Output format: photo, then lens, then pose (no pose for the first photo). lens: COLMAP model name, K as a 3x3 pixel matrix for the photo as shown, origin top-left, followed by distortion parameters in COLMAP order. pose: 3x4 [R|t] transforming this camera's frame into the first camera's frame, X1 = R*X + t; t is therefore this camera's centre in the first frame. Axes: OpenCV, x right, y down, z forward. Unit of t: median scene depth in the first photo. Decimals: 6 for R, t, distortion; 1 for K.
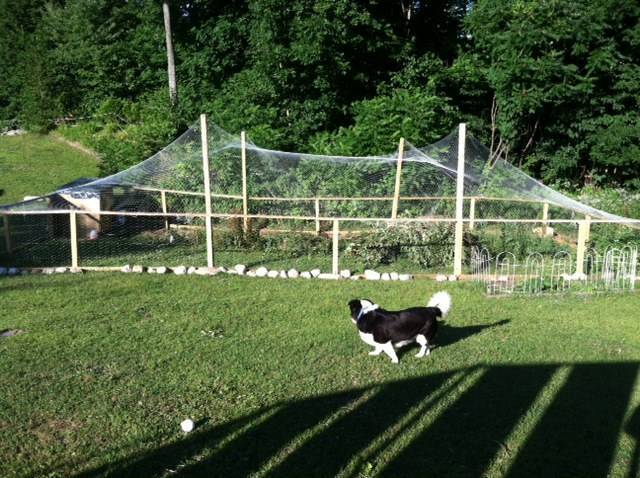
lens RADIAL K [[551.5, 0, 320.2], [0, 551.5, 239.3], [0, 0, 1]] dist [-0.018035, -0.005710]
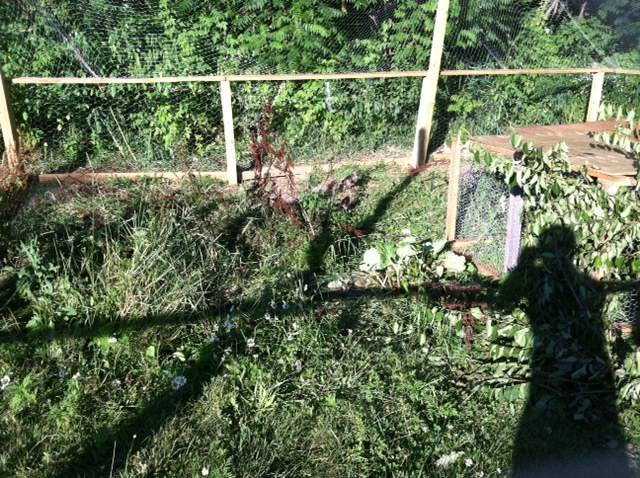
lens RADIAL K [[551.5, 0, 319.6], [0, 551.5, 238.8], [0, 0, 1]] dist [-0.018035, -0.005710]
pose [[0.976563, -0.077033, 0.200972, -0.023987], [0.038577, 0.981281, 0.188676, -0.035123], [-0.211744, -0.176501, 0.961255, 0.612104]]
